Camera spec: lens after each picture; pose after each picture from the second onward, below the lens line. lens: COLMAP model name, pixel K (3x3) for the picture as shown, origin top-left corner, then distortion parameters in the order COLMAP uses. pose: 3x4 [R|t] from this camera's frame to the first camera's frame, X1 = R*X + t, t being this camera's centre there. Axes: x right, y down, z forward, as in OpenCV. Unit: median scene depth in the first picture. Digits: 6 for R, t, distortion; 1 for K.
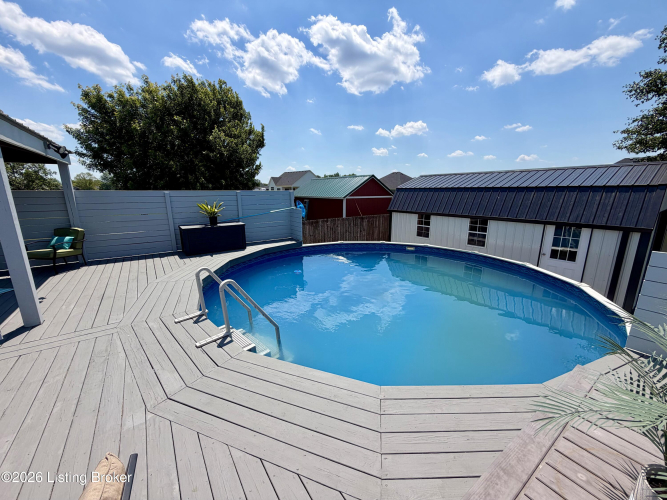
lens RADIAL K [[264.6, 0, 330.8], [0, 264.6, 254.3], [0, 0, 1]] dist [0.000496, -0.000269]
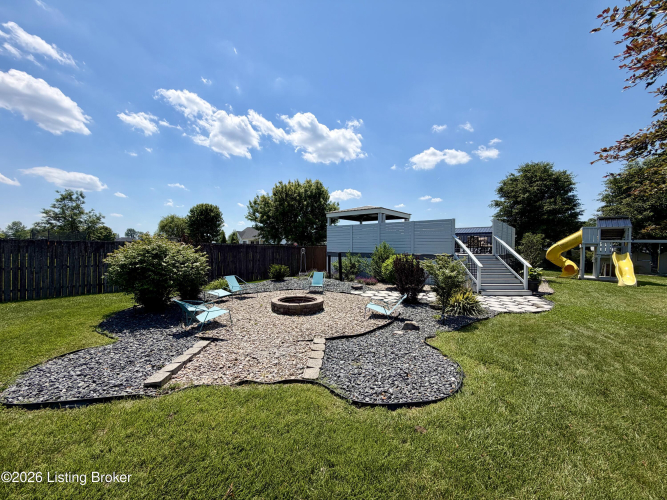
lens RADIAL K [[268.7, 0, 334.9], [0, 268.7, 248.1], [0, 0, 1]] dist [0.003686, 0.000288]
pose [[0.974236, 0.010661, 0.225281, -0.133121], [0.039477, 0.975400, -0.216880, 0.047330], [-0.222051, 0.220185, 0.949848, -0.141369]]
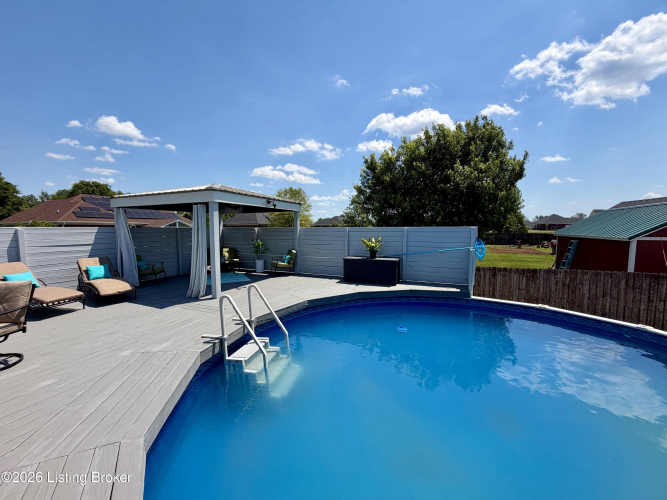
lens RADIAL K [[264.6, 0, 335.4], [0, 264.6, 251.3], [0, 0, 1]] dist [0.000496, -0.000269]
pose [[0.534055, 0.074661, -0.842147, 0.032108], [-0.196648, 0.979744, -0.037846, -0.005854], [0.822262, 0.185818, 0.537919, 0.025670]]
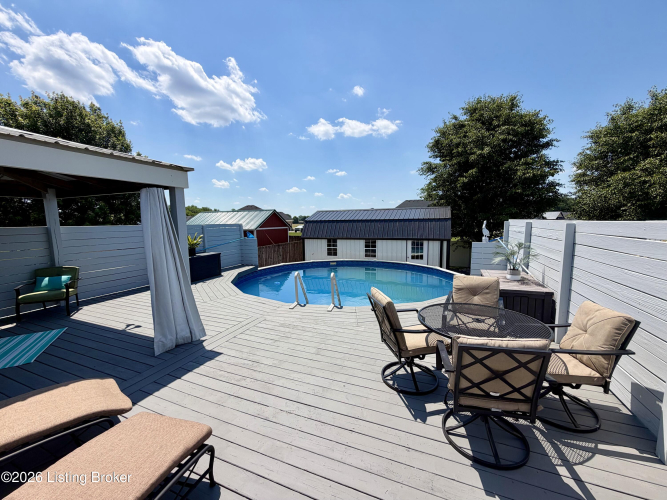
lens RADIAL K [[264.6, 0, 331.0], [0, 264.6, 255.6], [0, 0, 1]] dist [0.000496, -0.000269]
pose [[0.847795, -0.077367, 0.524651, -0.045686], [0.134676, 0.988278, -0.071890, 0.003770], [-0.512939, 0.131606, 0.848277, -0.018180]]
